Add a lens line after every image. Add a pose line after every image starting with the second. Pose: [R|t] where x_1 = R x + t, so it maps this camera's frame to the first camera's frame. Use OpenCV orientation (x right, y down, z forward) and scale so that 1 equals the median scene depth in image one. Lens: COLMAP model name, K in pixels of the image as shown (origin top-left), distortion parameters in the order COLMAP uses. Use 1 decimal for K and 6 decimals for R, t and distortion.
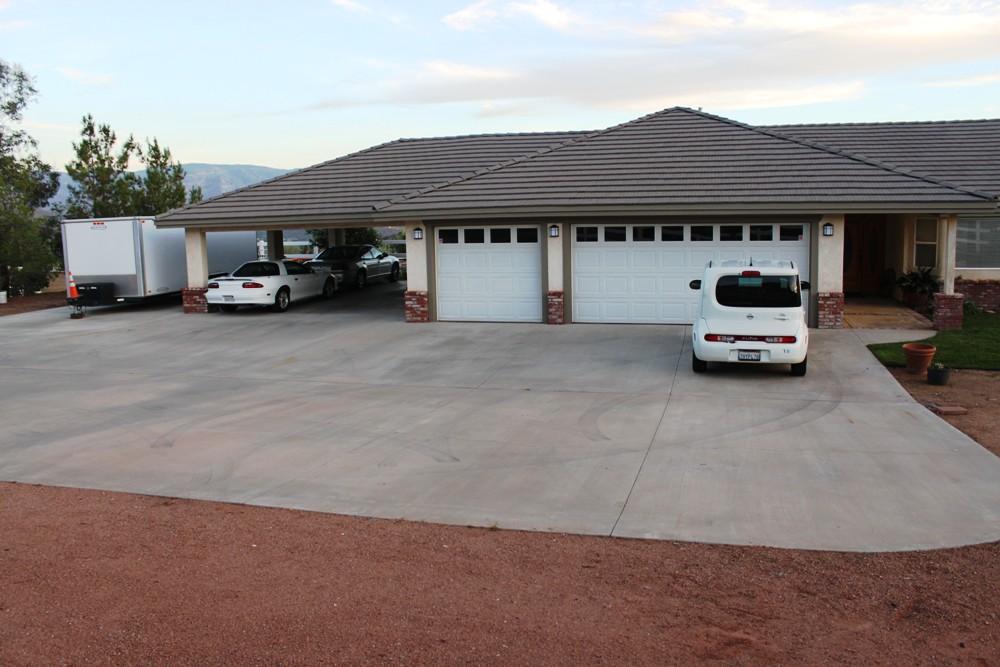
lens RADIAL K [[851.2, 0, 500.0], [0, 851.2, 333.5], [0, 0, 1]] dist [-0.124829, 0.006915]
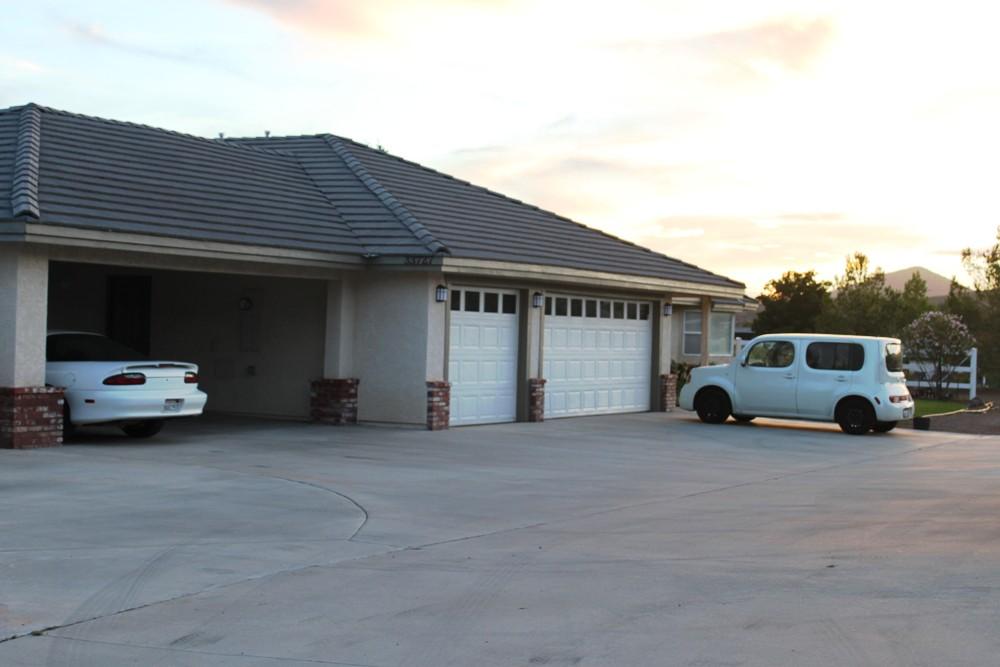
lens RADIAL K [[1622.0, 0, 500.0], [0, 1622.0, 333.5], [0, 0, 1]] dist [-0.037980, -0.052726]
pose [[0.208226, 0.028084, 0.977677, -1.100325], [0.102795, 0.993423, -0.050430, -0.015580], [-0.972664, 0.111001, 0.203970, 0.583386]]
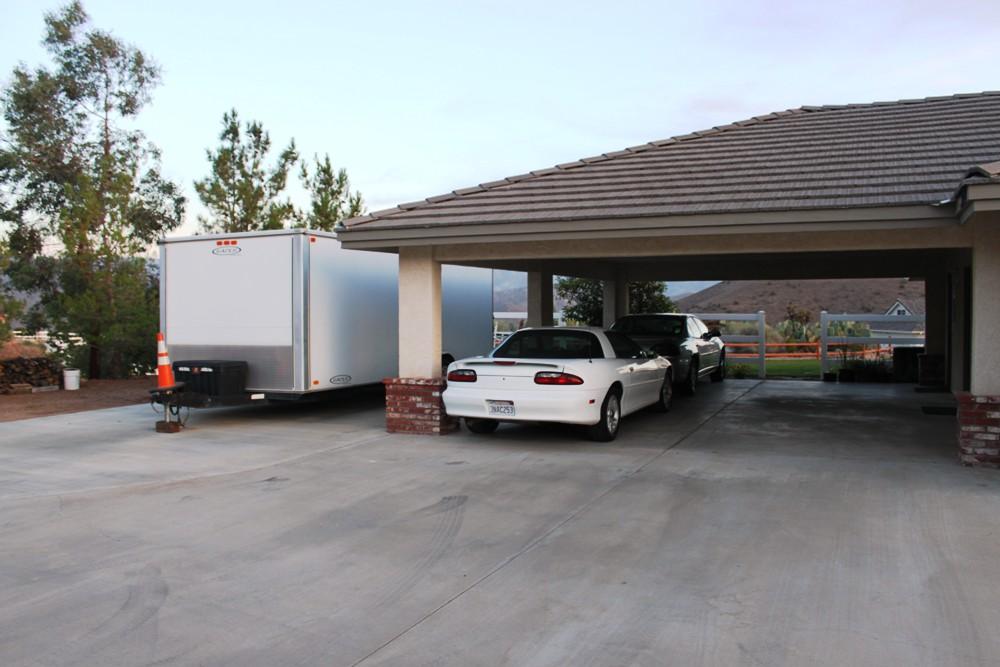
lens RADIAL K [[851.2, 0, 500.0], [0, 851.2, 333.5], [0, 0, 1]] dist [-0.124829, 0.006915]
pose [[0.986524, 0.024656, -0.161746, -0.235592], [-0.042600, 0.993191, -0.108431, -0.029672], [0.157971, 0.113861, 0.980857, 0.527232]]
